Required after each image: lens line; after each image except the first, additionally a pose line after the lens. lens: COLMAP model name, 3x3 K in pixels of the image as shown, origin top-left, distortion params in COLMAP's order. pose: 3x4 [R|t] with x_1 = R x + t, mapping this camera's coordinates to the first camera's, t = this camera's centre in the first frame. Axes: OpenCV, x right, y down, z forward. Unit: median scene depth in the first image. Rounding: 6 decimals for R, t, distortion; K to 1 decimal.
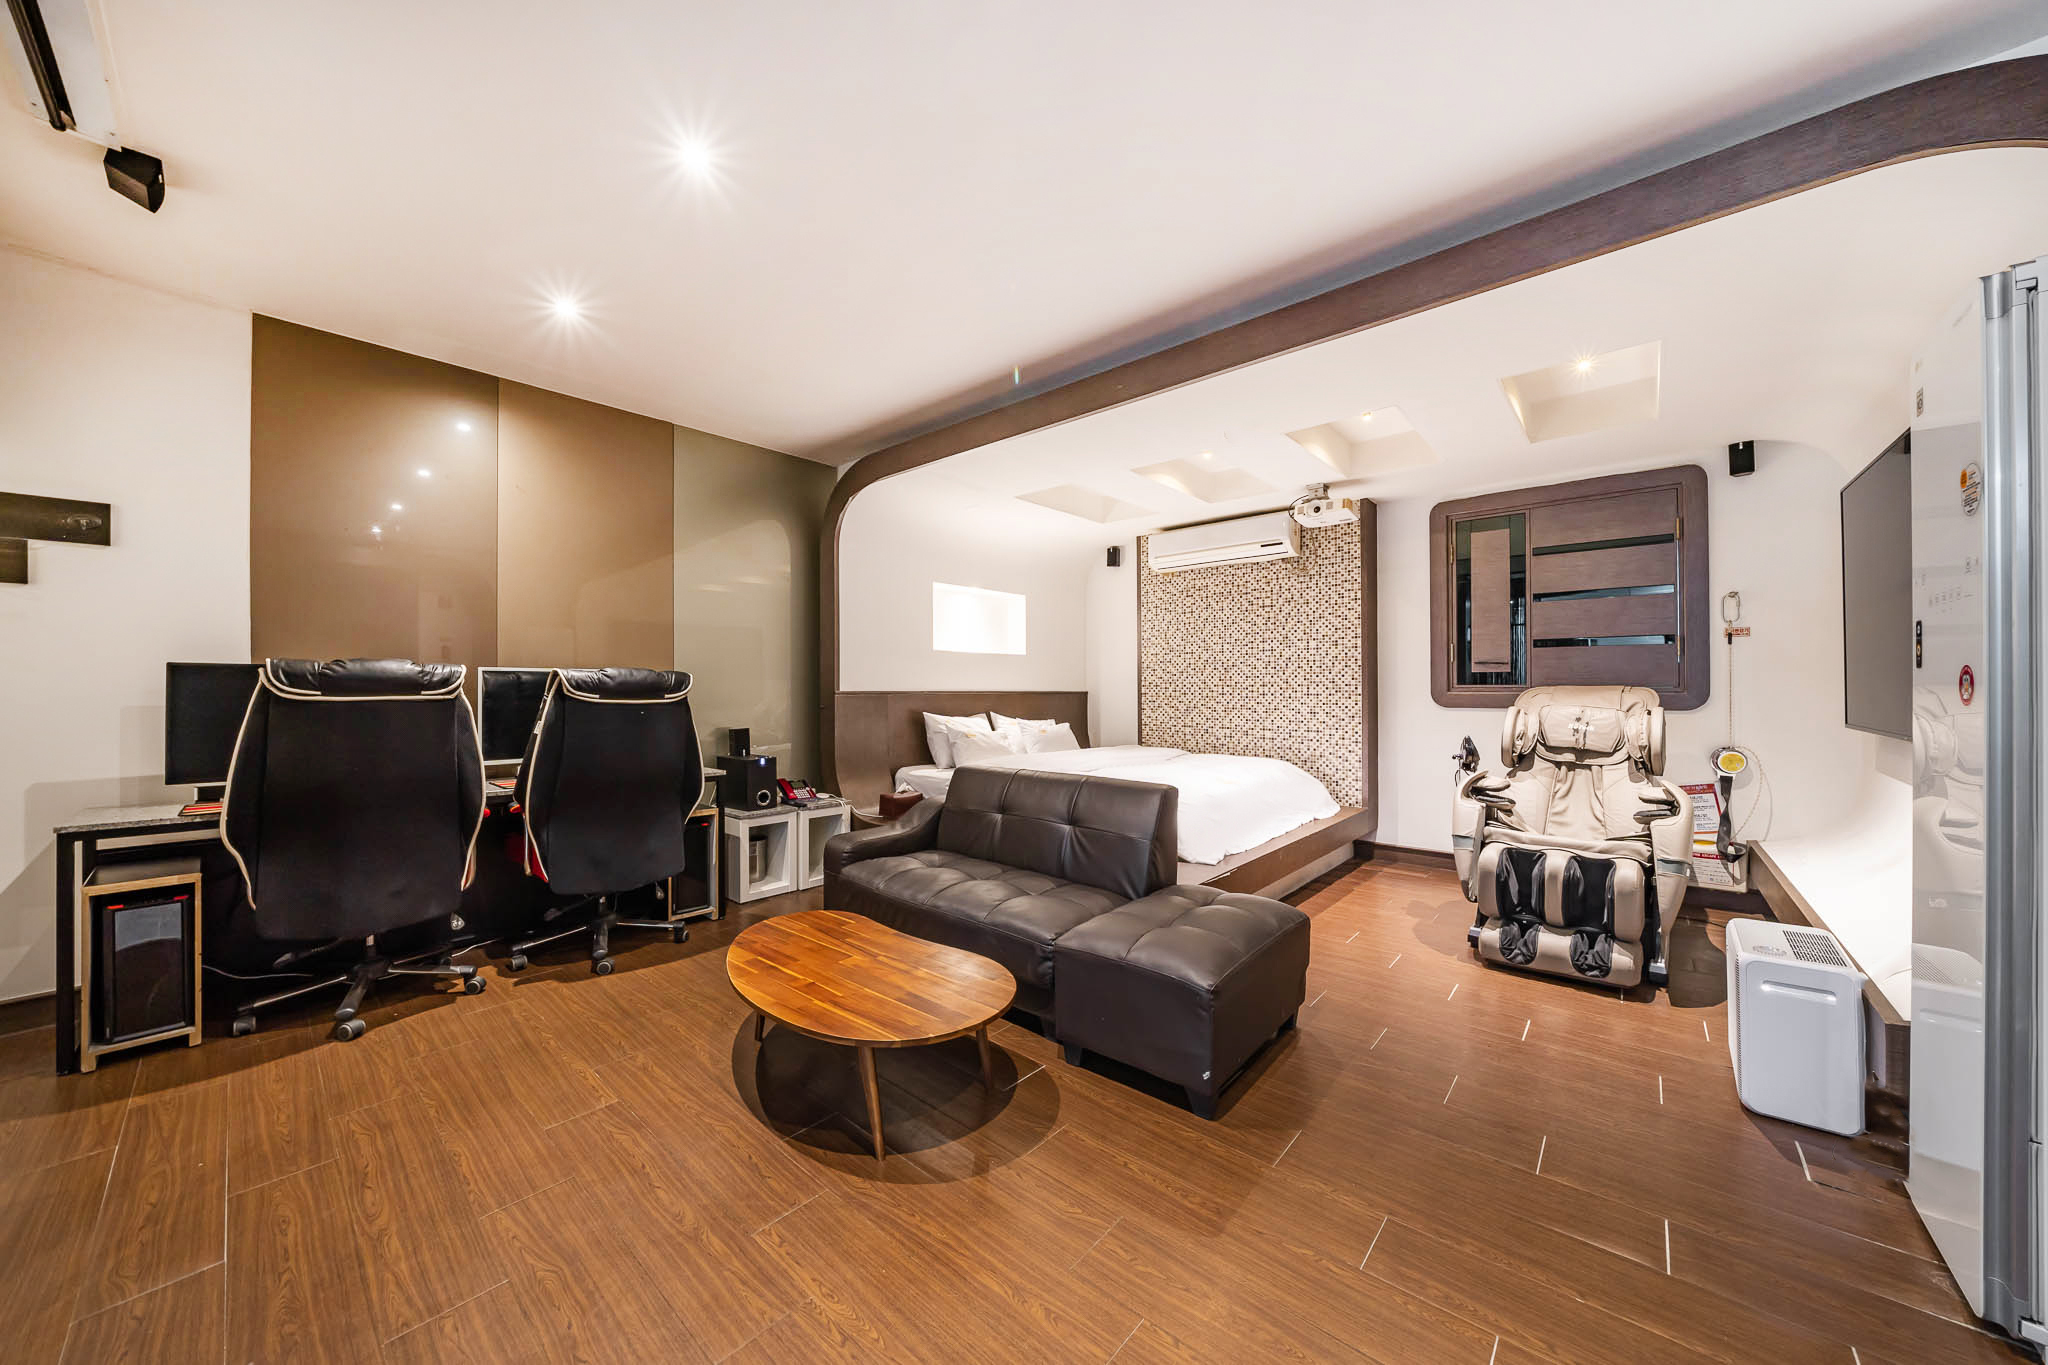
lens RADIAL K [[702.9, 0, 1033.5], [0, 702.9, 687.3], [0, 0, 1]] dist [-0.021388, 0.001531]
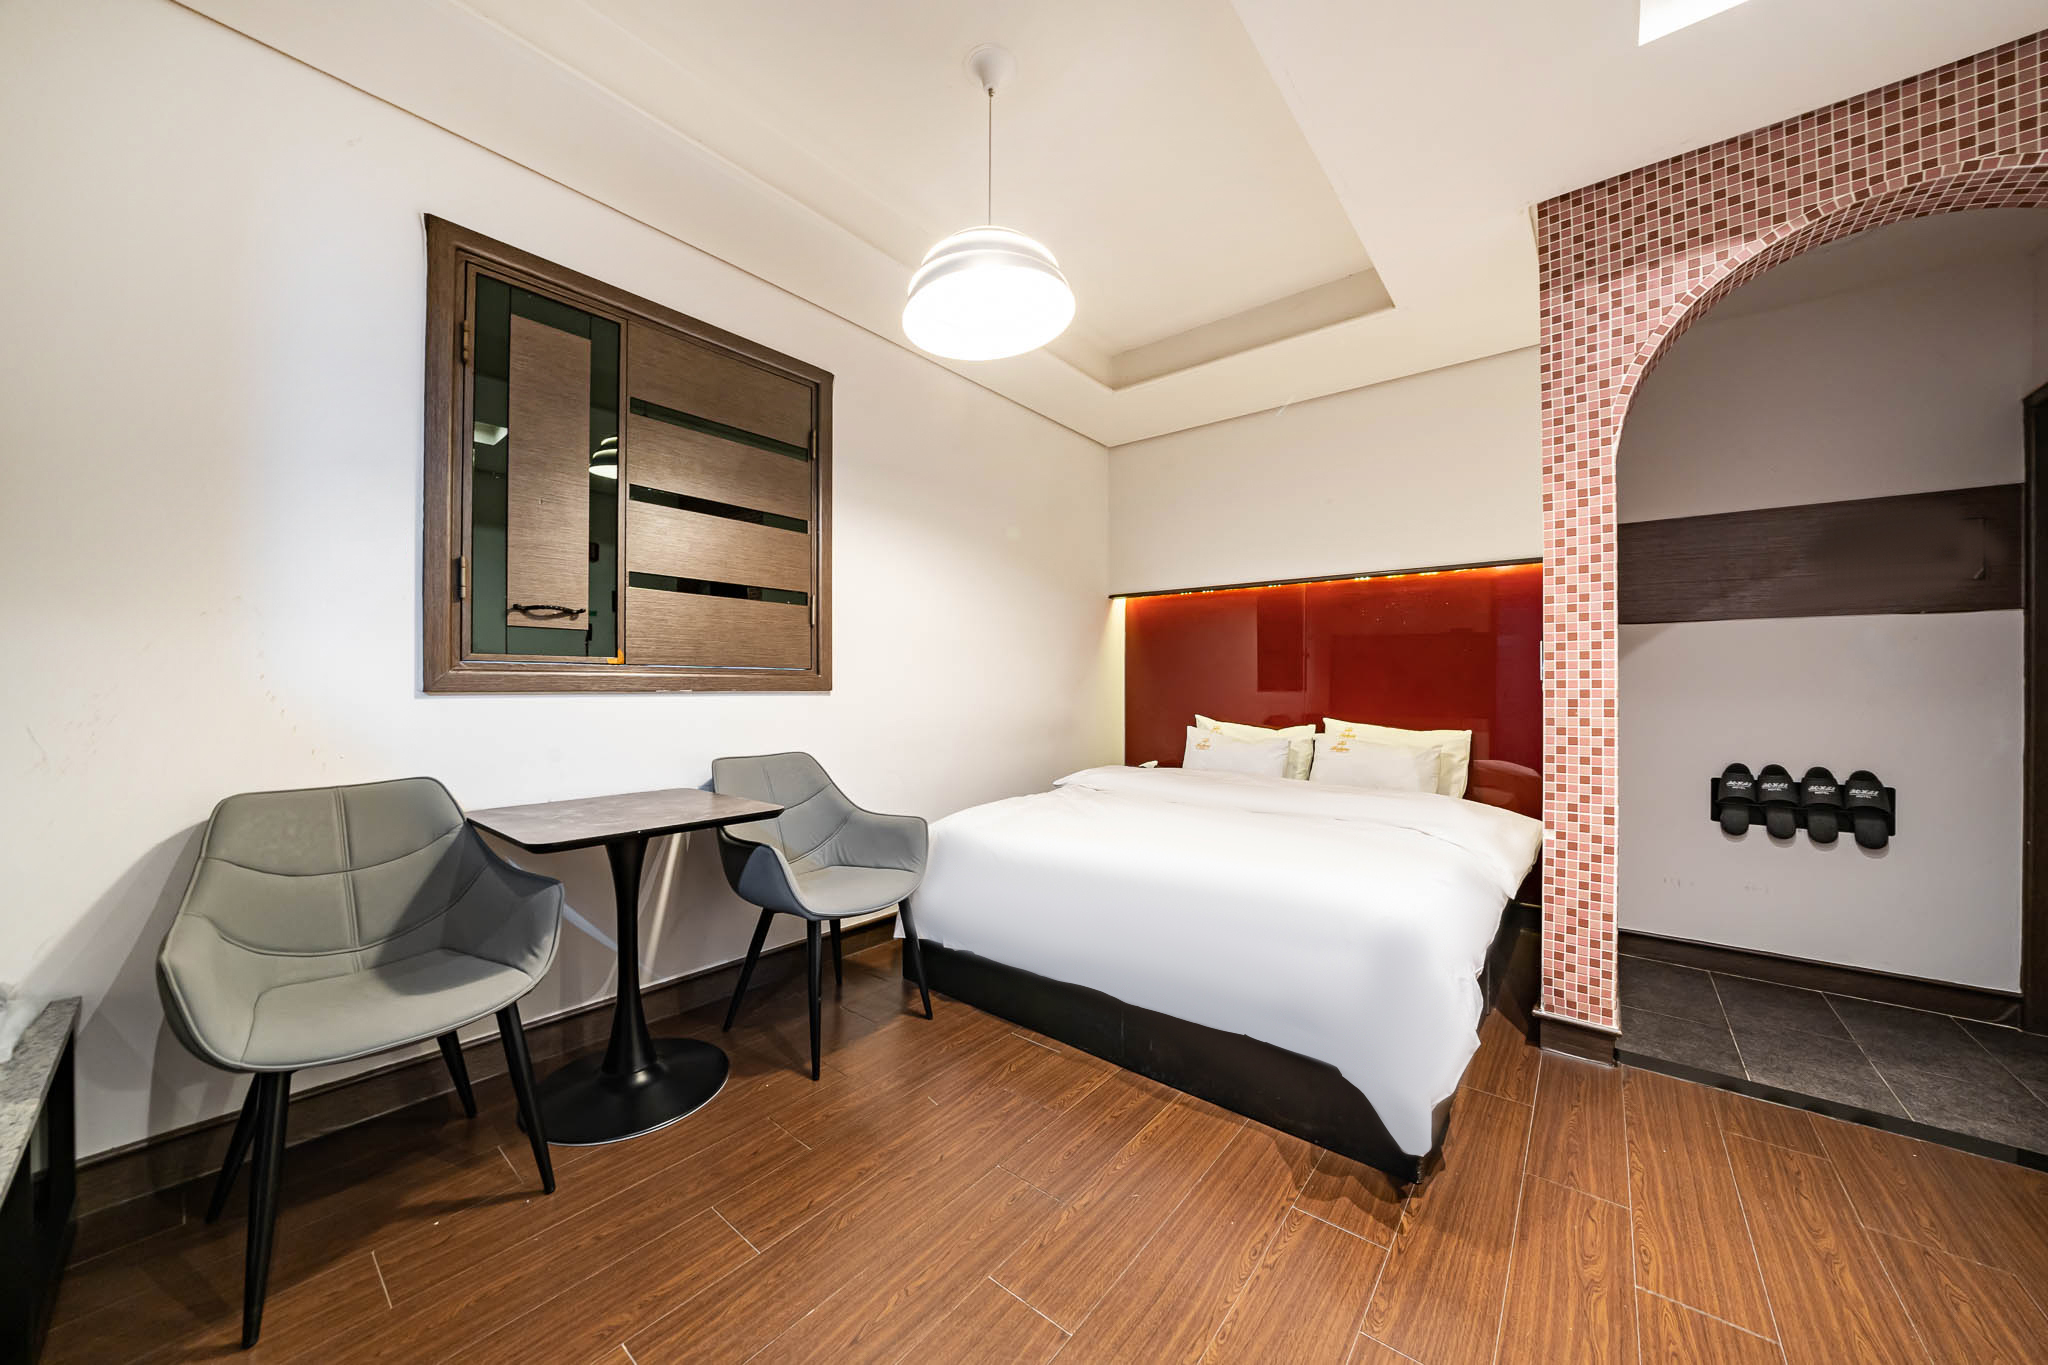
lens RADIAL K [[702.9, 0, 1023.1], [0, 702.9, 684.4], [0, 0, 1]] dist [-0.021388, 0.001531]
pose [[-0.032379, 0.000838, 0.999475, 0.189280], [-0.004078, 0.999991, -0.000970, 0.015069], [-0.999467, -0.004107, -0.032375, 0.731533]]
